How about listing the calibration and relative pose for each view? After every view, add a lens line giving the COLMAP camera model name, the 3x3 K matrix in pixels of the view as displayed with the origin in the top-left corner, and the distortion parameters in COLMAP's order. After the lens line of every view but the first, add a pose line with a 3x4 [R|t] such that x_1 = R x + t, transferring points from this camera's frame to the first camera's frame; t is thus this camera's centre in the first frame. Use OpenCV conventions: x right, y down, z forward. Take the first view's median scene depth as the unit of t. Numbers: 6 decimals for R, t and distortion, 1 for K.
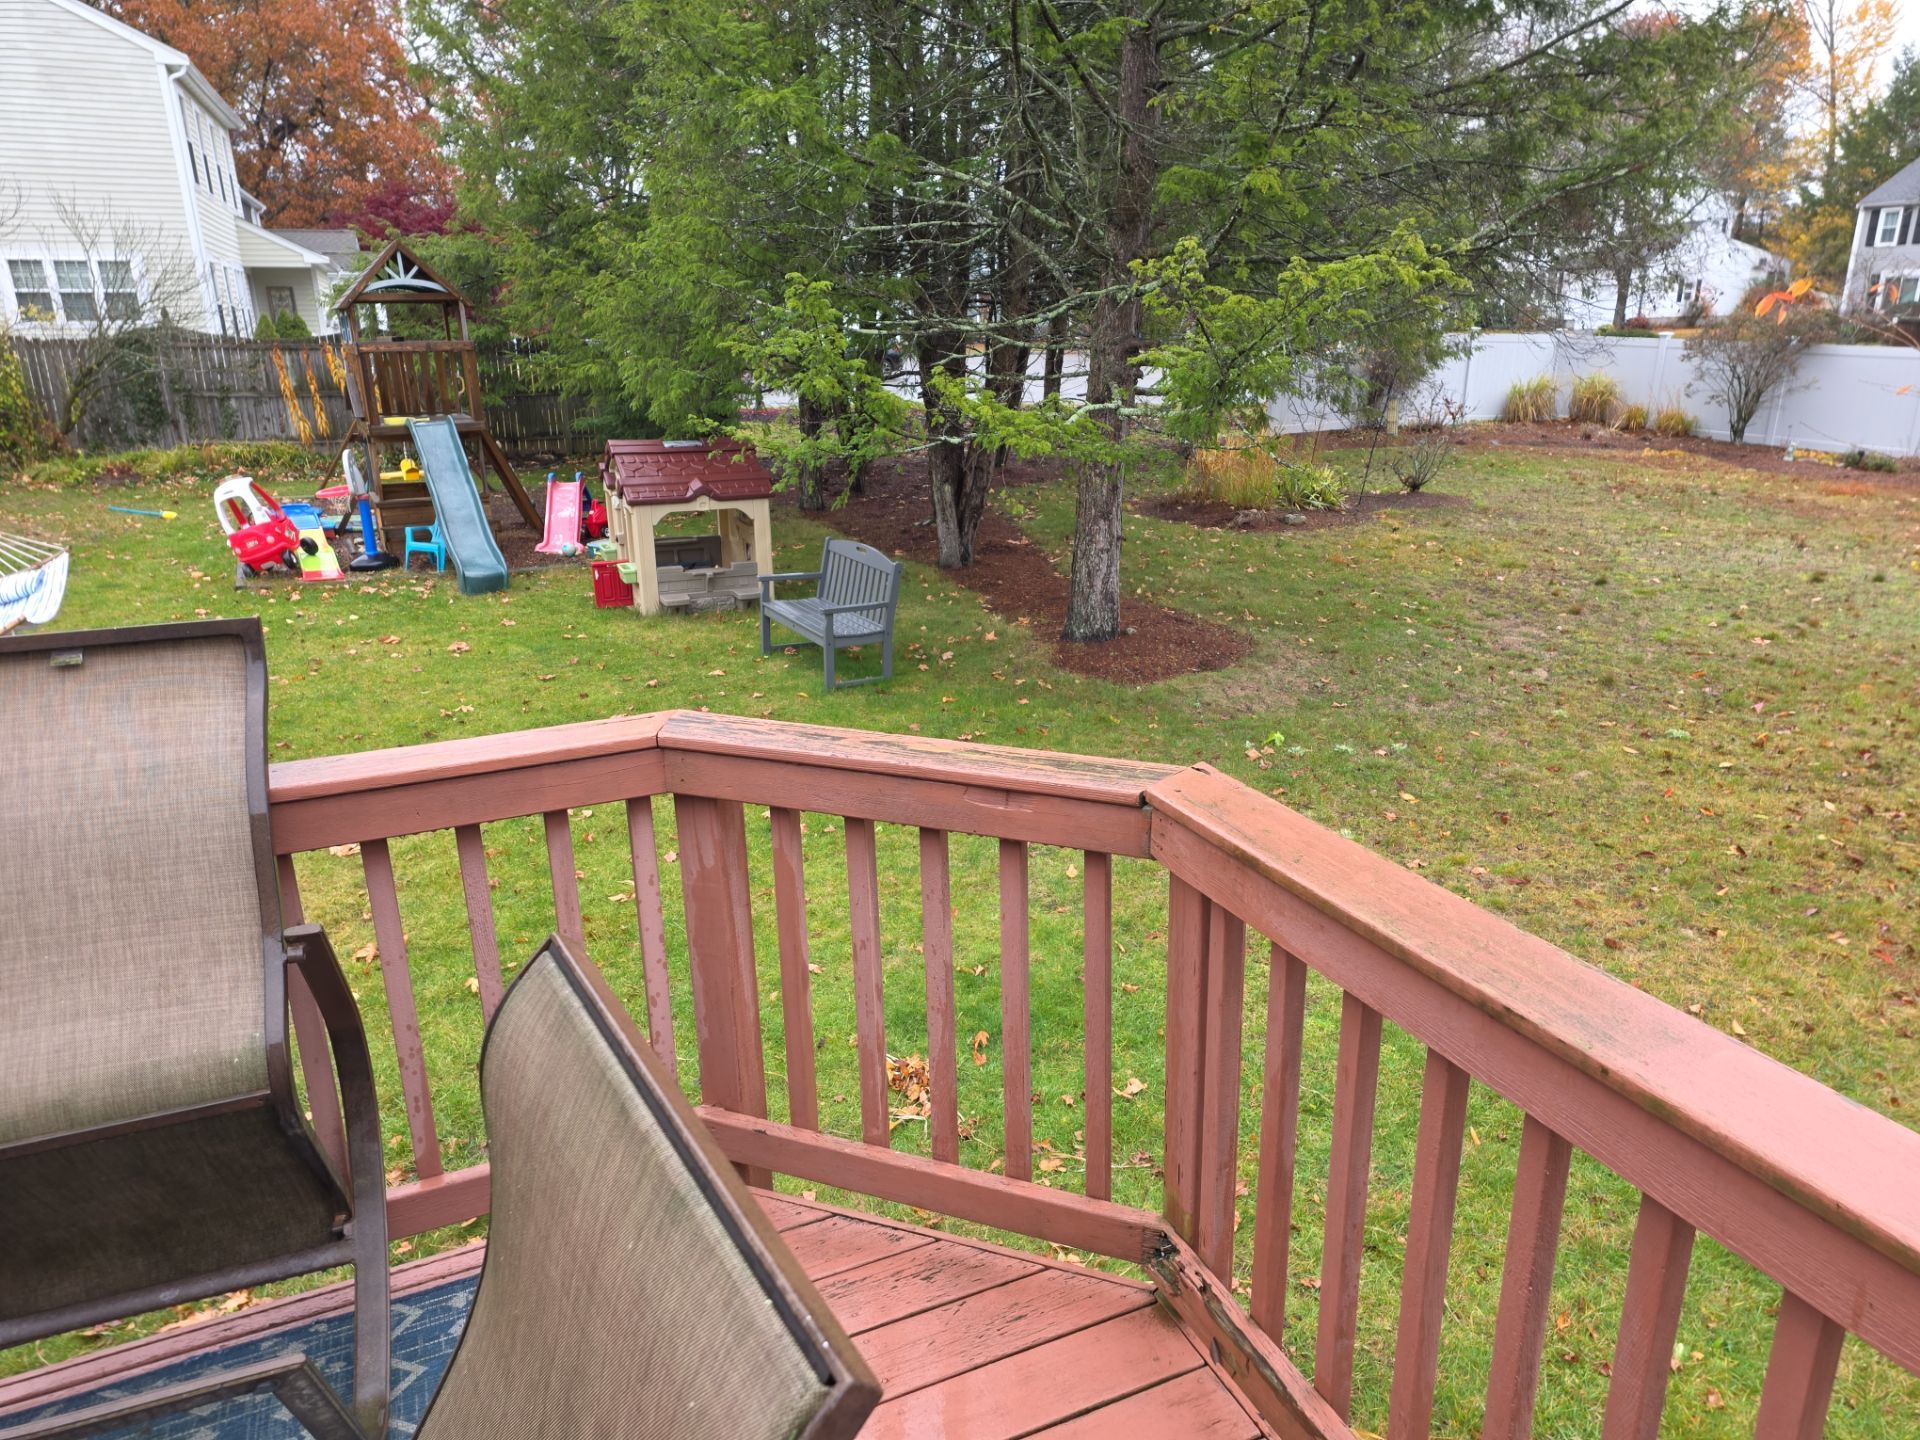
lens RADIAL K [[1311.4, 0, 1036.8], [0, 1311.4, 754.7], [0, 0, 1]] dist [0.007239, 0.003294]
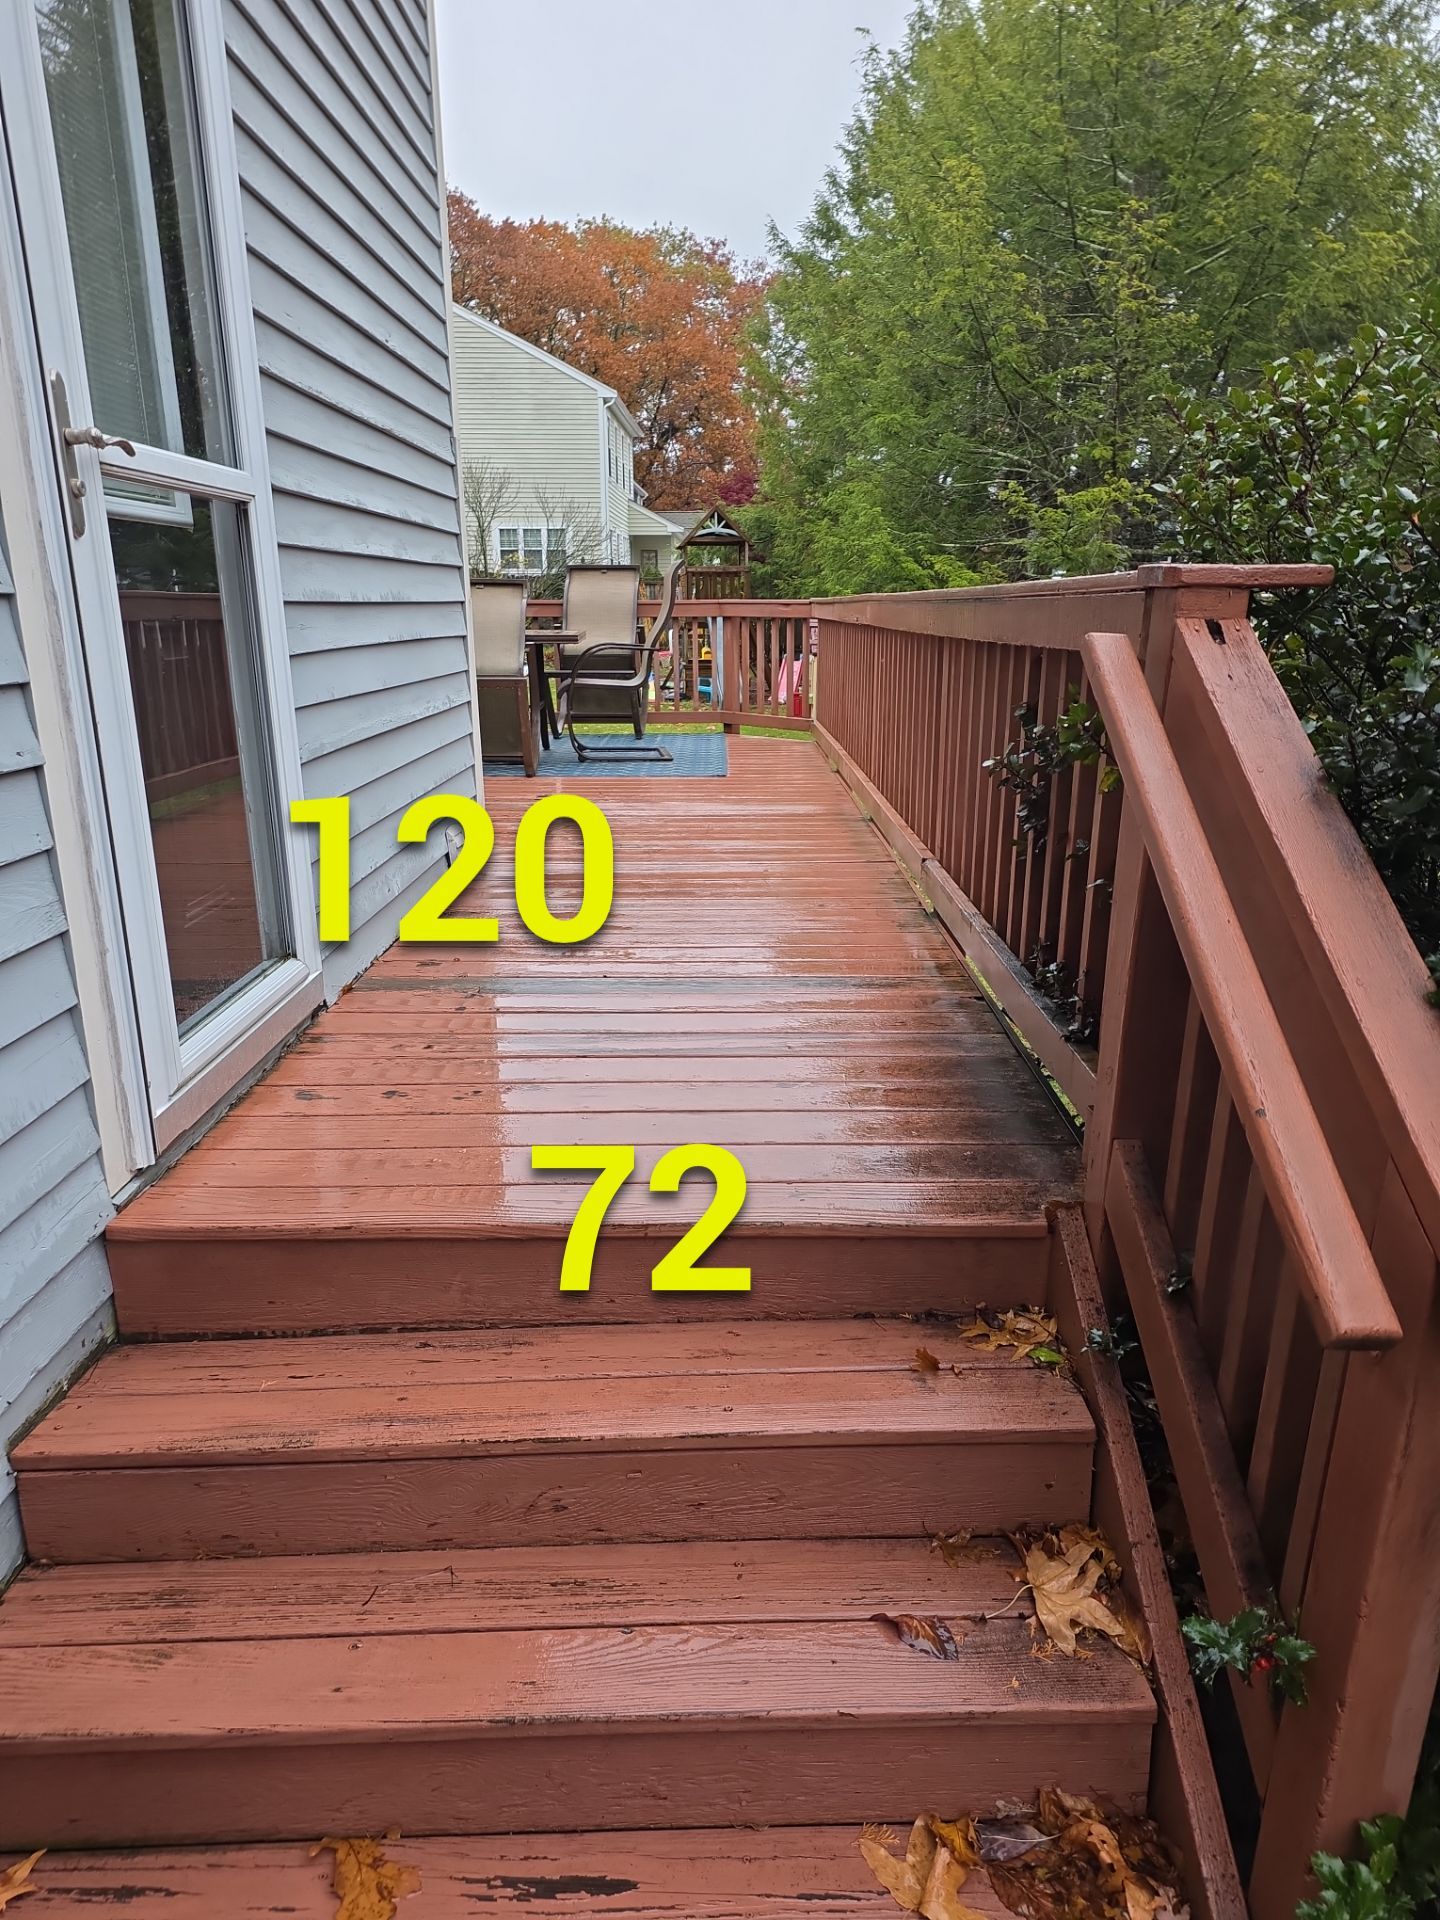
lens RADIAL K [[1259.5, 0, 737.7], [0, 1259.5, 969.1], [0, 0, 1]] dist [0.080260, -0.078088]
pose [[0.909247, 0.123421, -0.397539, 0.099780], [-0.135579, 0.990763, -0.002500, 0.076188], [0.393559, 0.056171, 0.917582, -0.172219]]
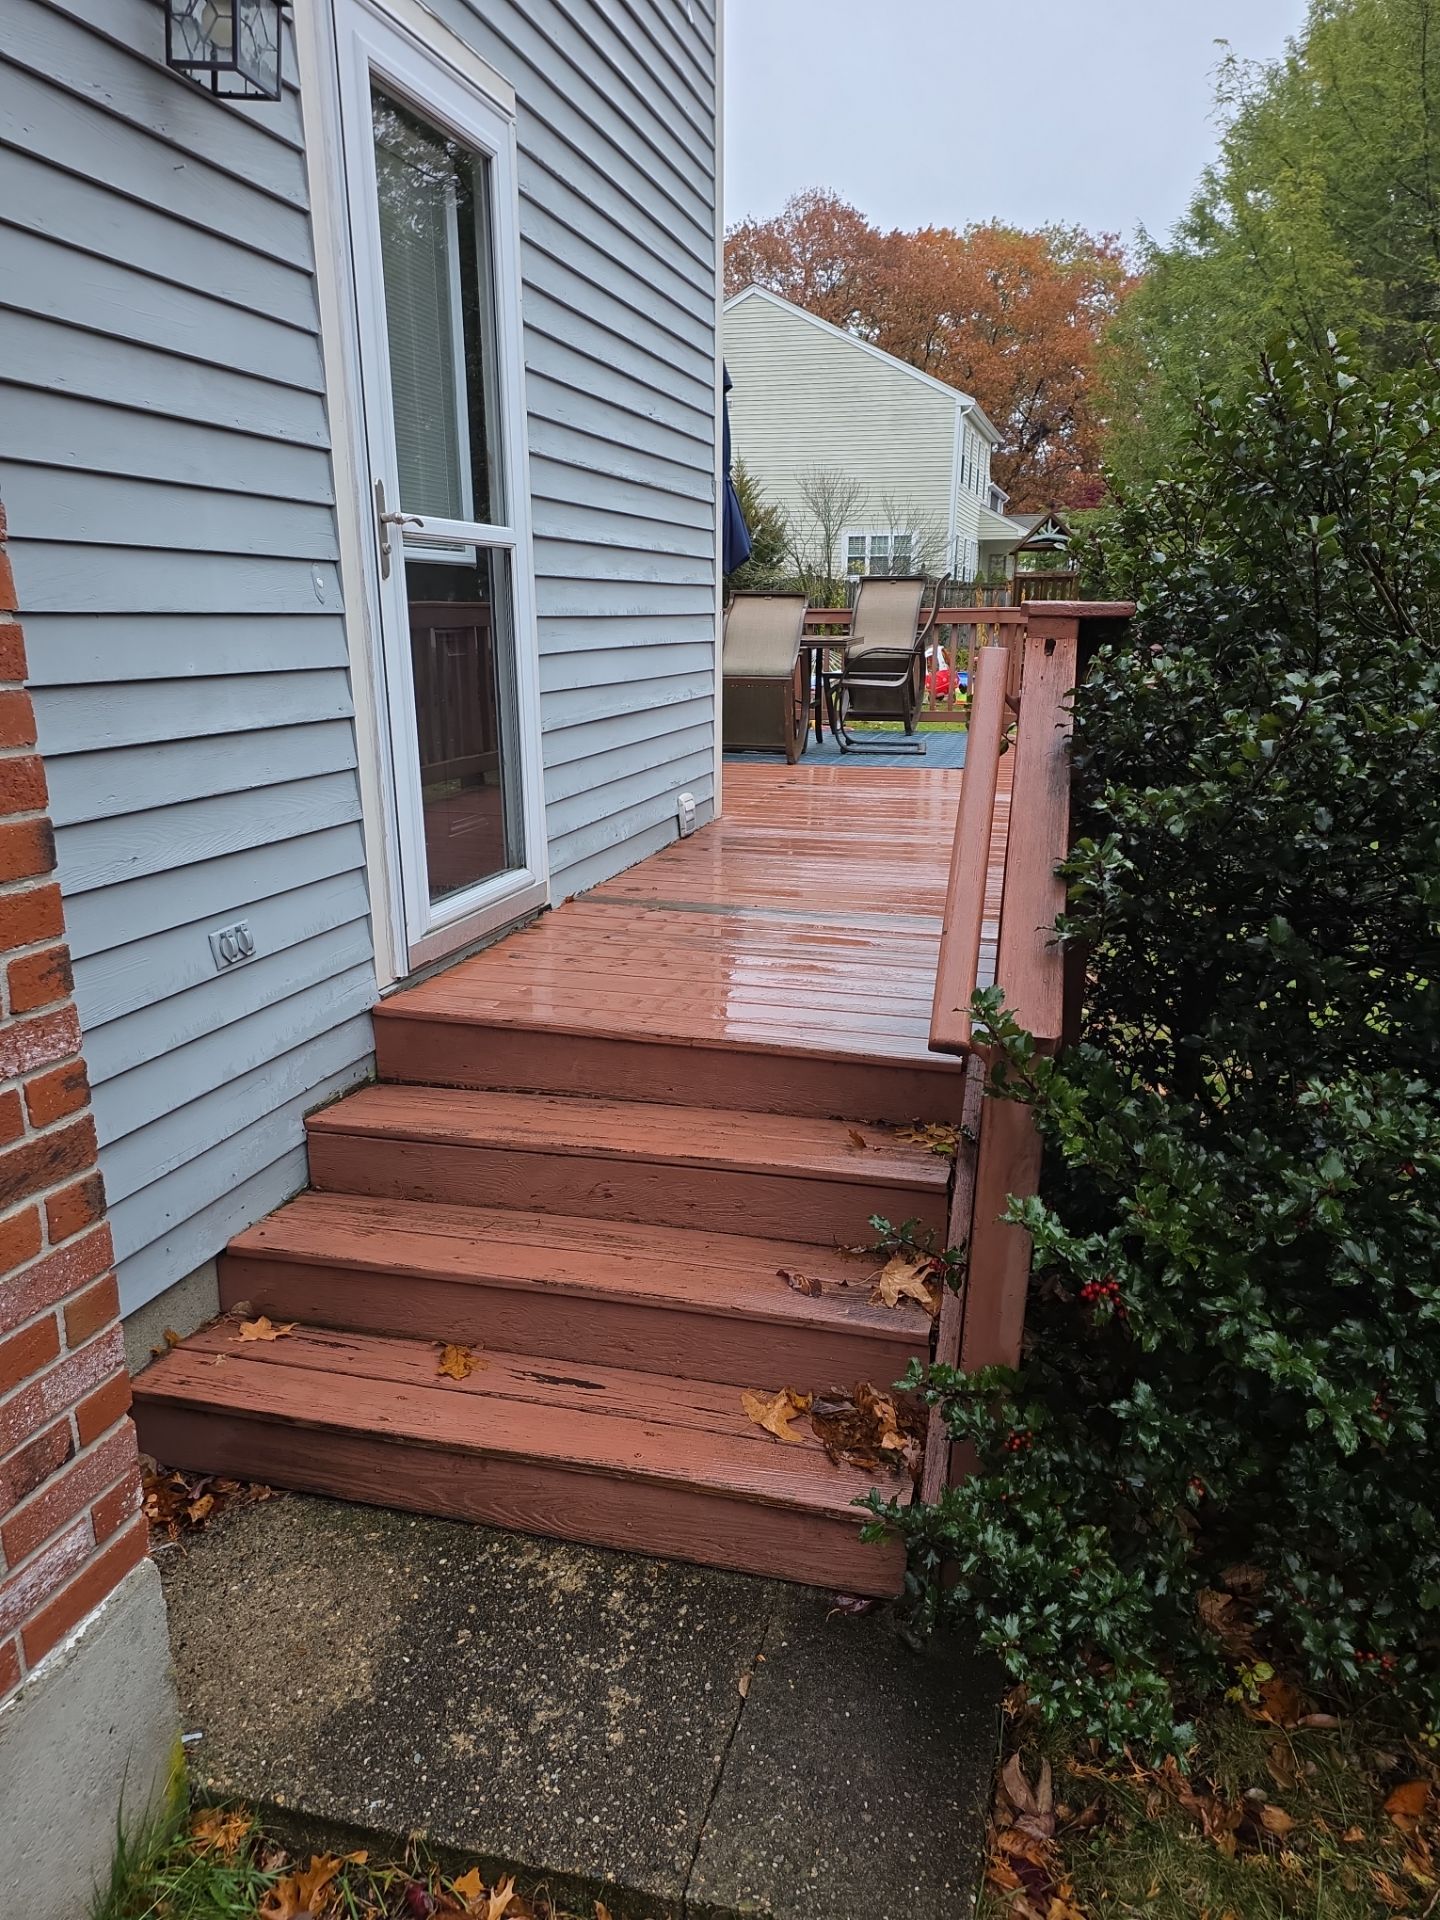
lens RADIAL K [[1259.5, 0, 737.7], [0, 1259.5, 969.1], [0, 0, 1]] dist [0.080260, -0.078088]
pose [[0.765154, 0.190353, -0.615065, 0.127220], [-0.211046, 0.976669, 0.039717, 0.079330], [0.608275, 0.099417, 0.787475, -0.185773]]
